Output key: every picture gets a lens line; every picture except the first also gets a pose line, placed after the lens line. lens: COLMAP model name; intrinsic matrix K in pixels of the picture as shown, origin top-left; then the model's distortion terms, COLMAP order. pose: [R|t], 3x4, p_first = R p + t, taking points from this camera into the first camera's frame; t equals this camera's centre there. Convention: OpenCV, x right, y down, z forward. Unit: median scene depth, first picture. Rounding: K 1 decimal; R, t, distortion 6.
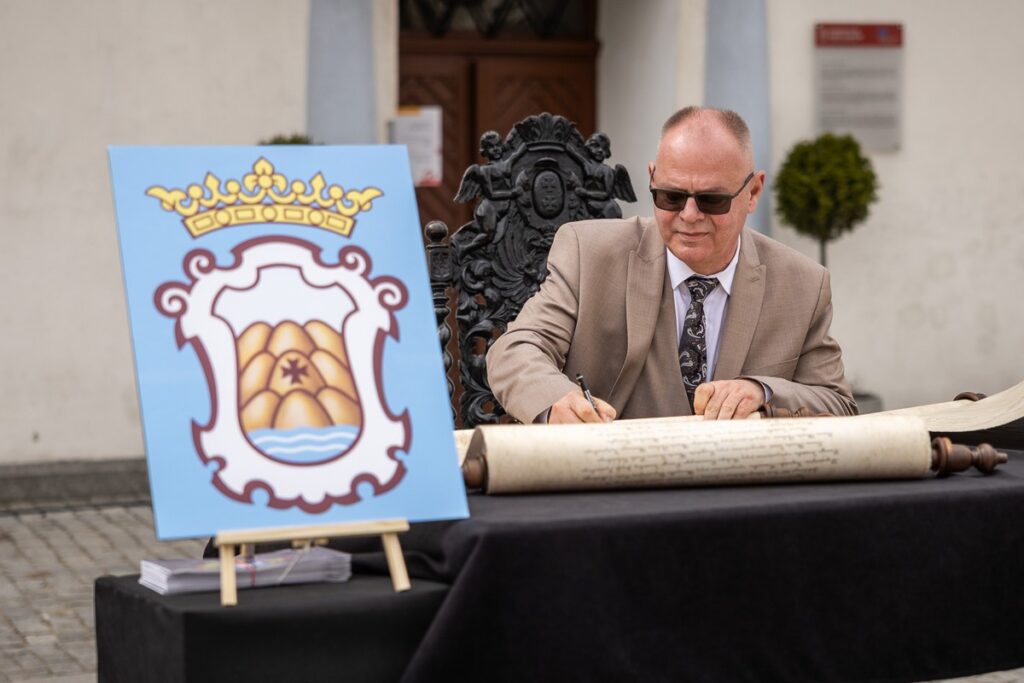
lens RADIAL K [[2350.9, 0, 512.0], [0, 2350.9, 341.5], [0, 0, 1]] dist [-0.113201, -0.174103]
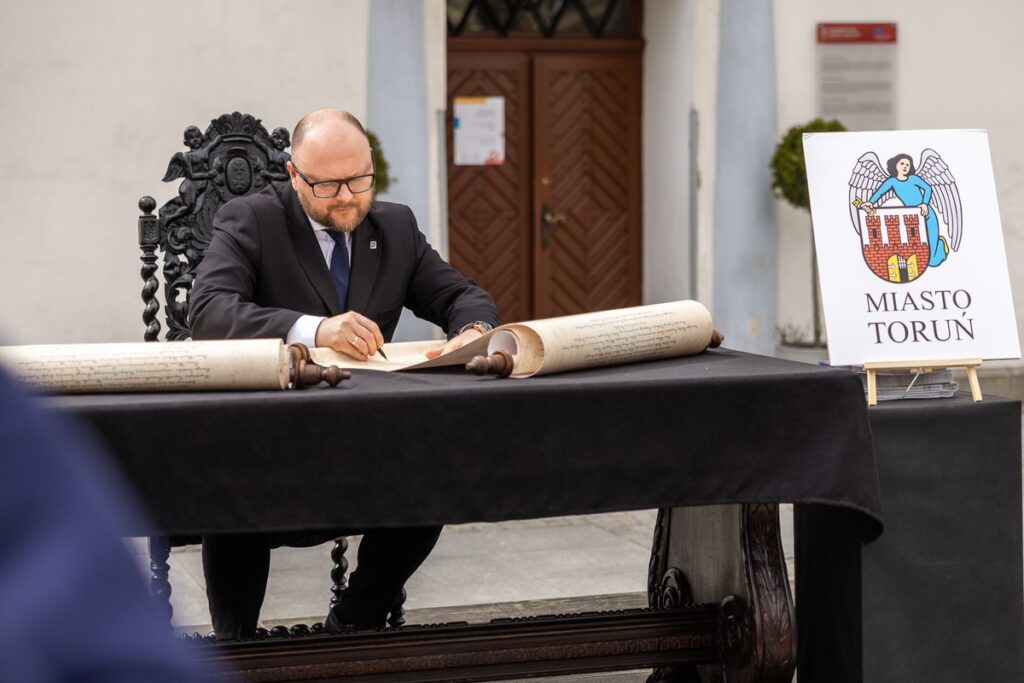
lens RADIAL K [[2350.9, 0, 512.0], [0, 2350.9, 341.5], [0, 0, 1]] dist [-0.113201, -0.174103]
pose [[0.971169, 0.025084, -0.237069, 0.462554], [-0.022932, 0.999667, 0.011830, 0.008273], [0.237287, -0.006053, 0.971421, -0.193089]]
